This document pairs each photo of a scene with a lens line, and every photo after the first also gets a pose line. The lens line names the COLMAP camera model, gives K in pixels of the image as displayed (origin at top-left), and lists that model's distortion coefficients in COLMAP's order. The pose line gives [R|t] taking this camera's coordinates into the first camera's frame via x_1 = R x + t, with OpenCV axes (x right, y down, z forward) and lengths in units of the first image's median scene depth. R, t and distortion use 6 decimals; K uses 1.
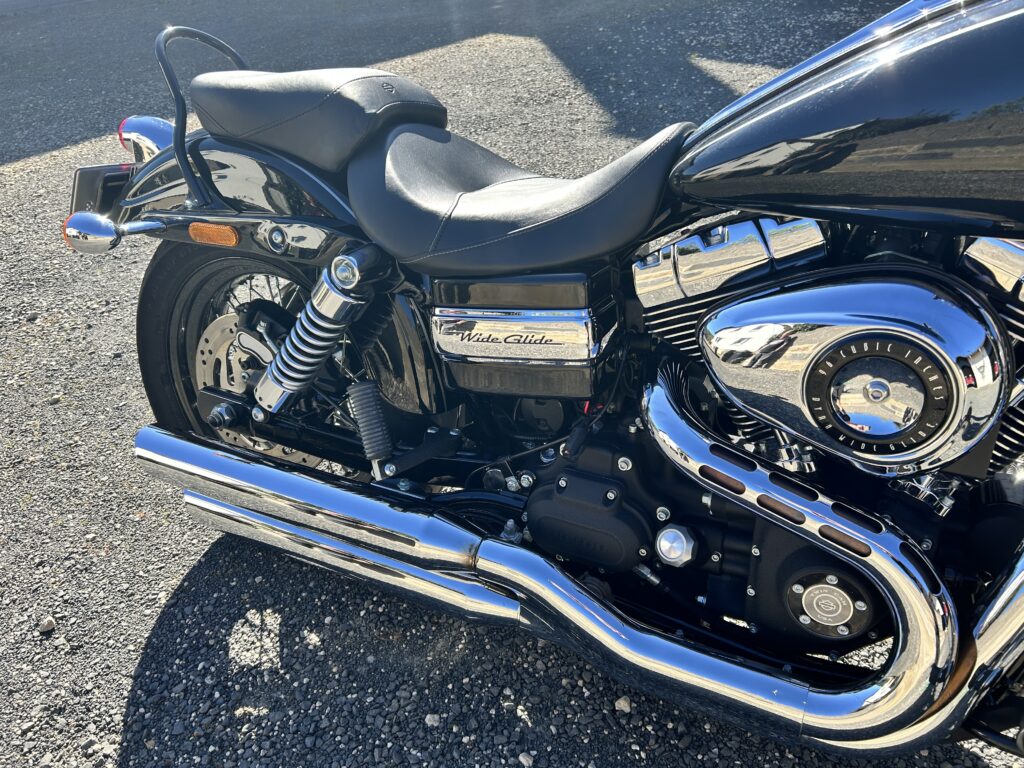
lens RADIAL K [[768.2, 0, 512.0], [0, 768.2, 384.0], [0, 0, 1]] dist [0.049690, -0.038866]
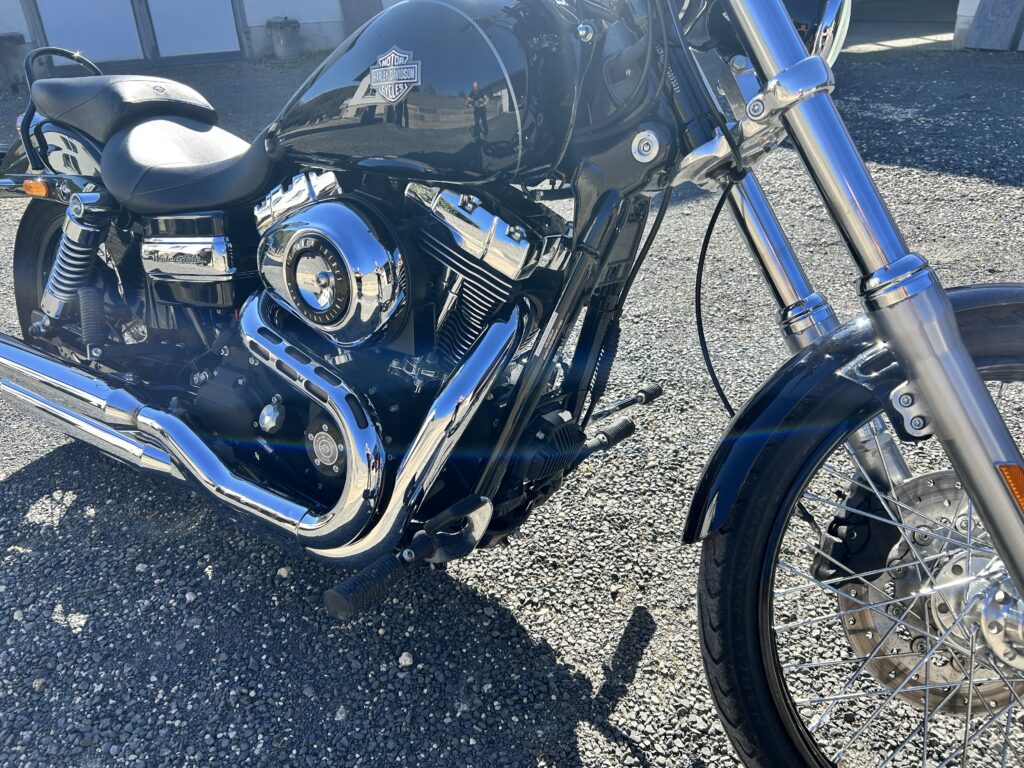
lens RADIAL K [[768.2, 0, 512.0], [0, 768.2, 384.0], [0, 0, 1]] dist [0.049690, -0.038866]
pose [[0.988707, 0.088562, -0.120893, 0.600846], [-0.099922, 0.990790, -0.091379, 0.177829], [0.111687, 0.102427, 0.988451, -0.224280]]
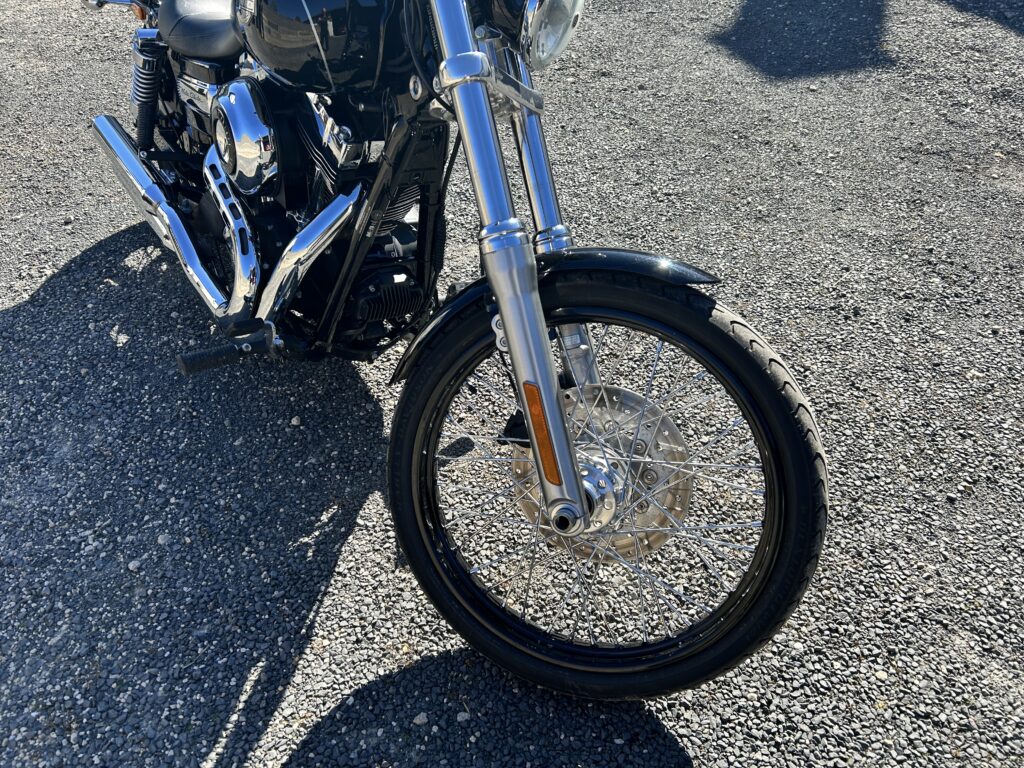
lens RADIAL K [[798.6, 0, 518.3], [0, 798.6, 370.0], [0, 0, 1]] dist [0.049858, -0.045856]
pose [[0.871462, 0.349900, -0.343691, 1.216419], [-0.304910, 0.935380, 0.179150, -0.024183], [0.384166, -0.051328, 0.921836, -0.404242]]
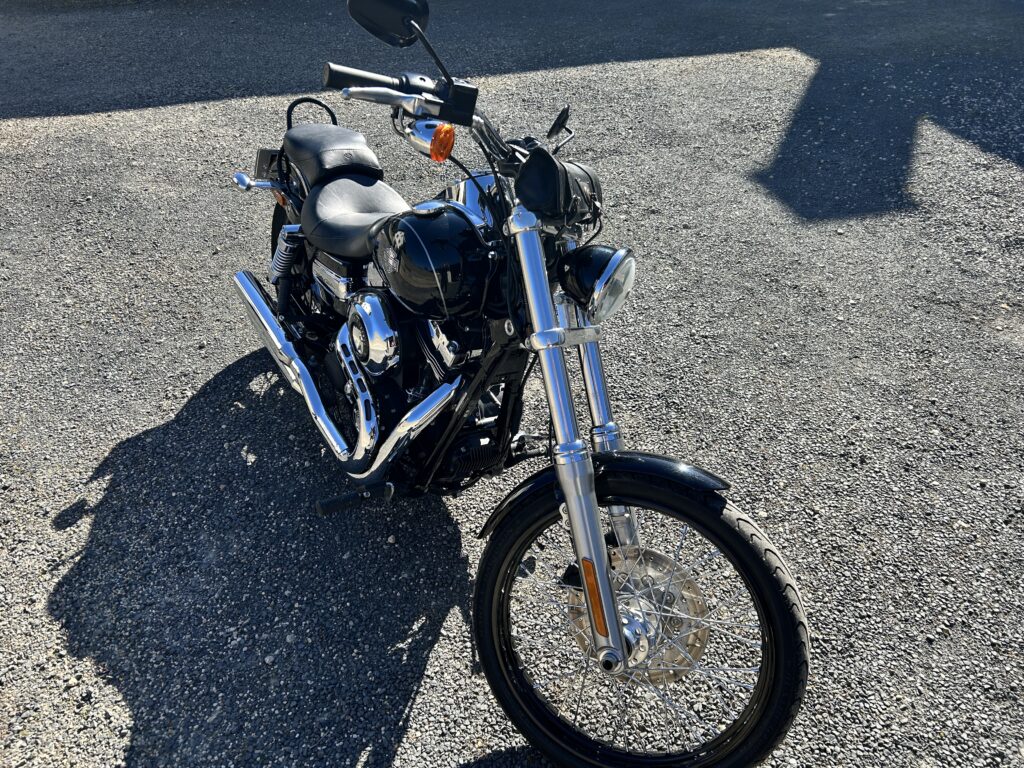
lens RADIAL K [[798.6, 0, 518.3], [0, 798.6, 370.0], [0, 0, 1]] dist [0.049858, -0.045856]
pose [[0.836997, 0.359273, -0.412747, 1.241415], [-0.332799, 0.932961, 0.137217, -0.258729], [0.434375, 0.022511, 0.900451, -0.738407]]
